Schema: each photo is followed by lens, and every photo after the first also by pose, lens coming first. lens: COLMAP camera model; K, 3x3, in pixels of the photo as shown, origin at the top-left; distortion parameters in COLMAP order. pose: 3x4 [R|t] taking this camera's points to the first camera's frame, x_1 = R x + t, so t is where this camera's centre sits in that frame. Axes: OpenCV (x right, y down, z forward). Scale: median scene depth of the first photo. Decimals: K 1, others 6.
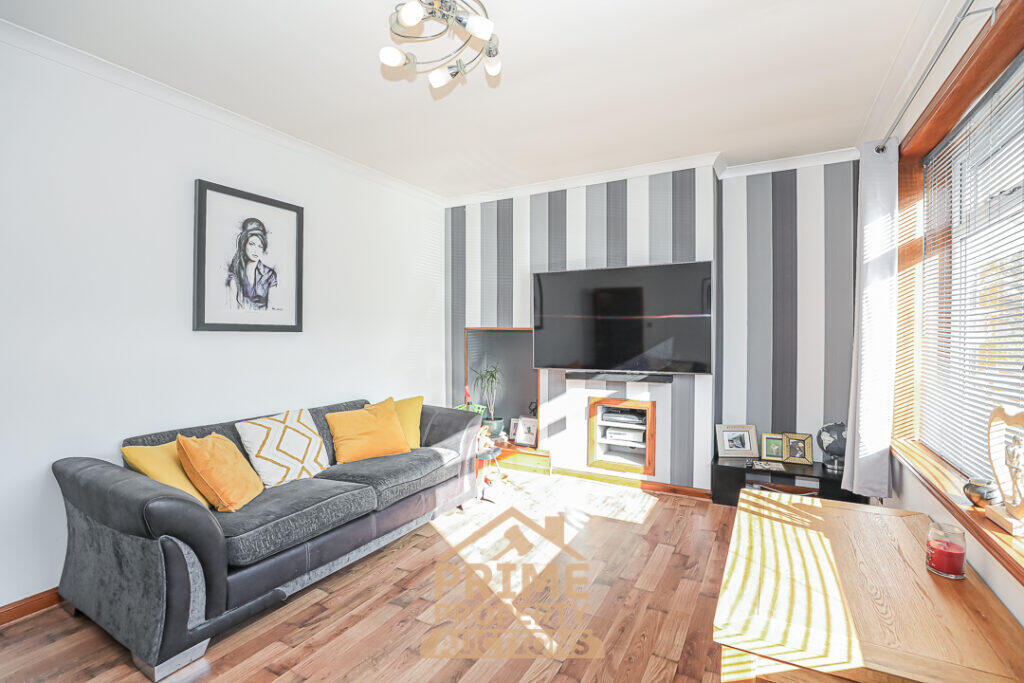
lens RADIAL K [[474.7, 0, 511.8], [0, 474.7, 332.4], [0, 0, 1]] dist [-0.032887, 0.000020]
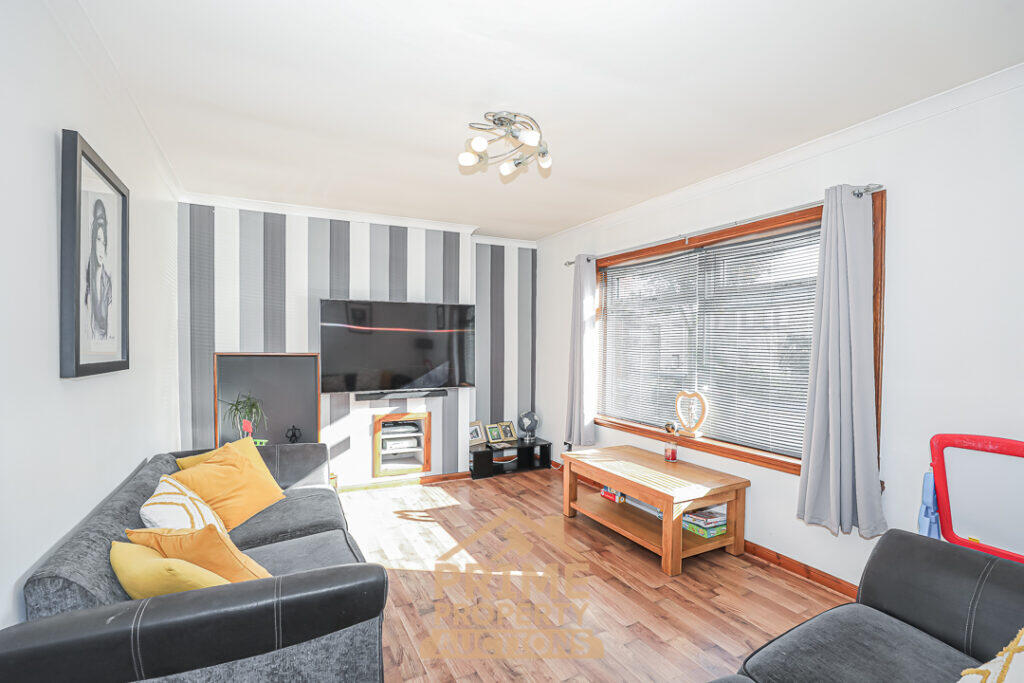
lens RADIAL K [[474.2, 0, 510.7], [0, 474.2, 346.5], [0, 0, 1]] dist [-0.003063, -0.000142]
pose [[0.557369, -0.002375, 0.830261, -0.608470], [-0.005227, 0.999966, 0.006369, -0.035720], [-0.830248, -0.007890, 0.557338, 0.119237]]
